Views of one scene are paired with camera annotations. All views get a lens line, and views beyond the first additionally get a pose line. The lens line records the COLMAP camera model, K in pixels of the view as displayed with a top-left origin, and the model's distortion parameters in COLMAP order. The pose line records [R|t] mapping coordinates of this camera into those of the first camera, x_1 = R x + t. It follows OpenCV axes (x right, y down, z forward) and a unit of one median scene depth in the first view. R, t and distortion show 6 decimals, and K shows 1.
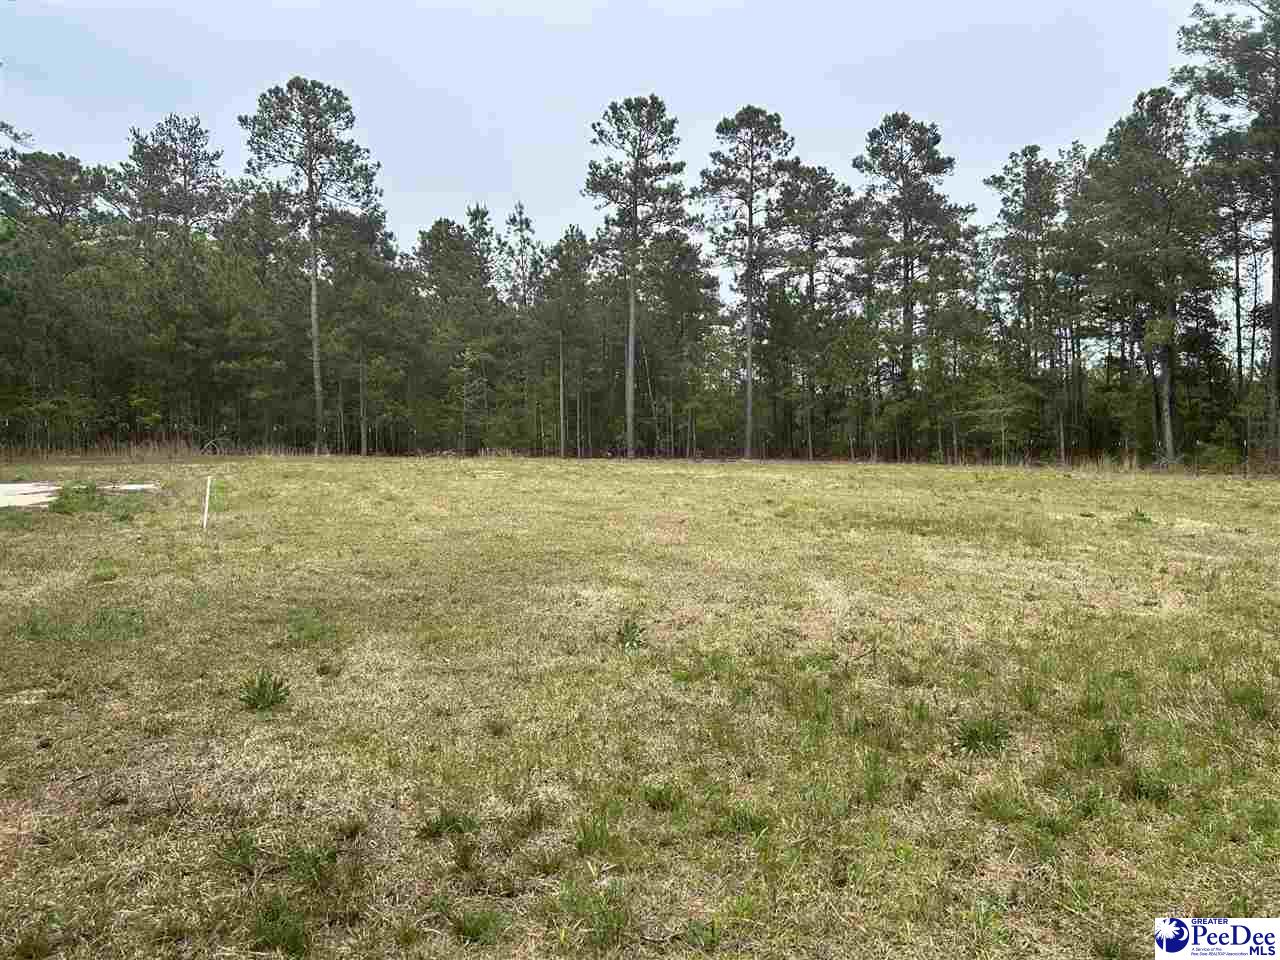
lens RADIAL K [[965.8, 0, 643.1], [0, 965.8, 476.3], [0, 0, 1]] dist [0.008869, -0.036289]
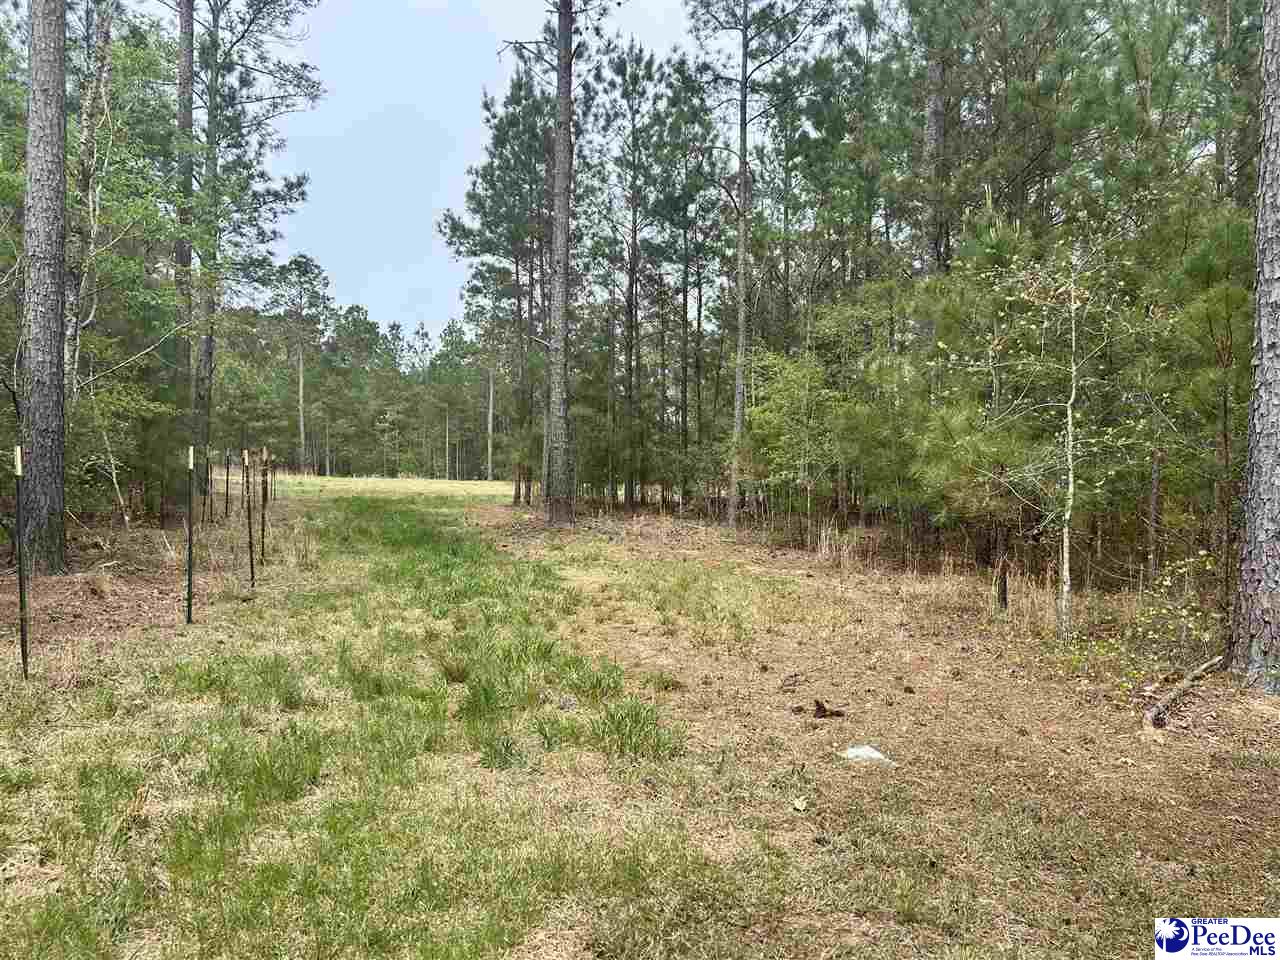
lens RADIAL K [[965.8, 0, 643.3], [0, 965.8, 479.2], [0, 0, 1]] dist [0.008869, -0.036289]
pose [[0.991709, 0.006764, 0.128329, 0.033517], [-0.002313, 0.999392, -0.034800, 0.034735], [-0.128486, 0.034214, 0.991121, -0.637089]]
